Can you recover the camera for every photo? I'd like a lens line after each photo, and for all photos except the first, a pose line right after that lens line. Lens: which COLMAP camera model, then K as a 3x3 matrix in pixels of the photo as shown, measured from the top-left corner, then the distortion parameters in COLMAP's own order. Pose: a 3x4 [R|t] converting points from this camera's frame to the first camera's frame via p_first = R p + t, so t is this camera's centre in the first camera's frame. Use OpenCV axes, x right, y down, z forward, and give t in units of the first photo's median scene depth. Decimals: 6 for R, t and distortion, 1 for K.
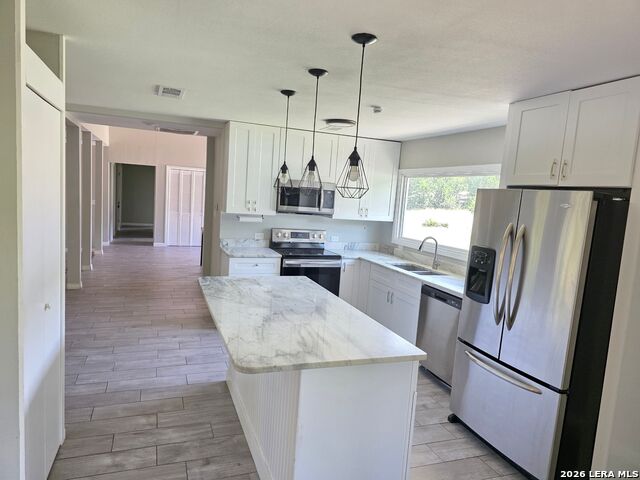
lens RADIAL K [[429.6, 0, 318.8], [0, 429.6, 245.1], [0, 0, 1]] dist [0.049809, -0.040523]
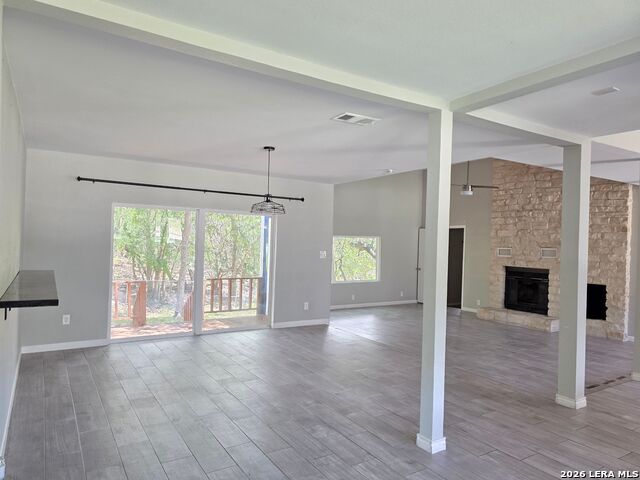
lens RADIAL K [[429.6, 0, 318.8], [0, 429.6, 245.1], [0, 0, 1]] dist [0.049809, -0.040523]
pose [[0.198677, -0.056450, -0.978438, -0.026355], [-0.129216, 0.988116, -0.083247, -0.036216], [0.971509, 0.142969, 0.189022, 0.702648]]
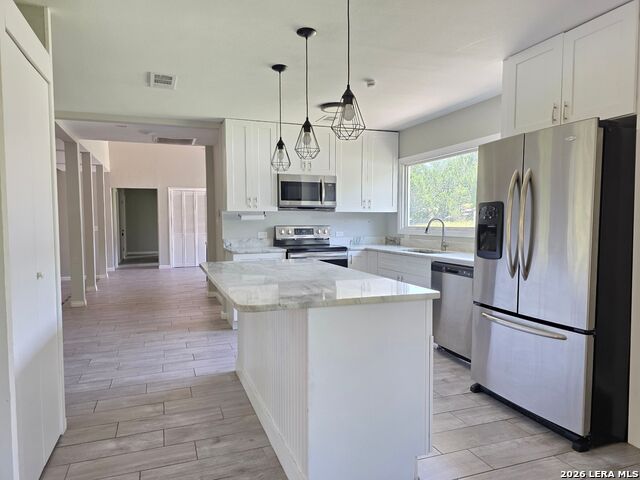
lens RADIAL K [[430.8, 0, 322.6], [0, 430.8, 243.8], [0, 0, 1]] dist [0.048153, -0.032979]
pose [[0.997286, -0.073417, -0.005493, 0.003057], [0.072925, 0.995331, -0.063226, 0.085037], [0.010109, 0.062653, 0.997984, 0.021011]]
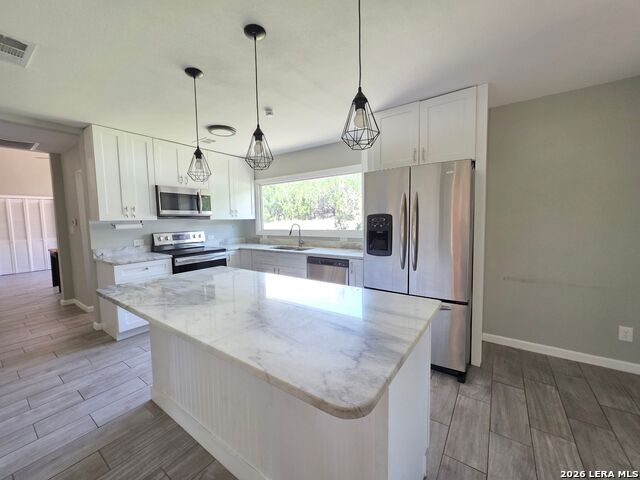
lens RADIAL K [[257.4, 0, 315.1], [0, 257.4, 238.7], [0, 0, 1]] dist [0.000458, 0.000354]
pose [[0.832495, -0.126638, 0.539365, -0.141050], [0.140539, 0.989954, 0.015513, 0.024649], [-0.535911, 0.062887, 0.841929, 0.288567]]
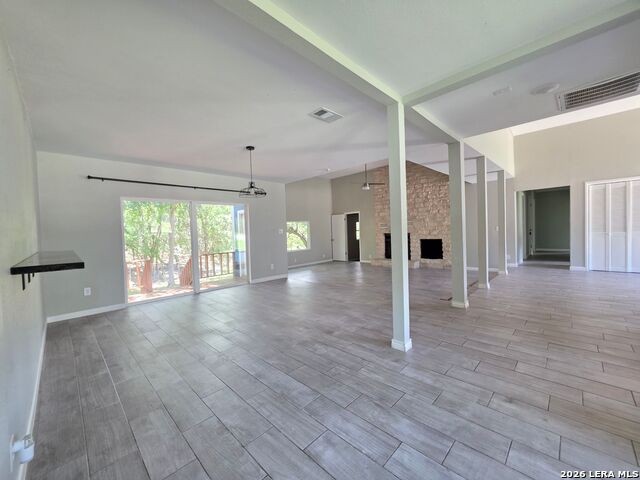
lens RADIAL K [[257.4, 0, 315.1], [0, 257.4, 238.7], [0, 0, 1]] dist [0.000458, 0.000354]
pose [[0.402075, -0.056418, -0.913867, -0.211987], [-0.044180, 0.995742, -0.080910, 0.011680], [0.914540, 0.072907, 0.397870, 0.634036]]
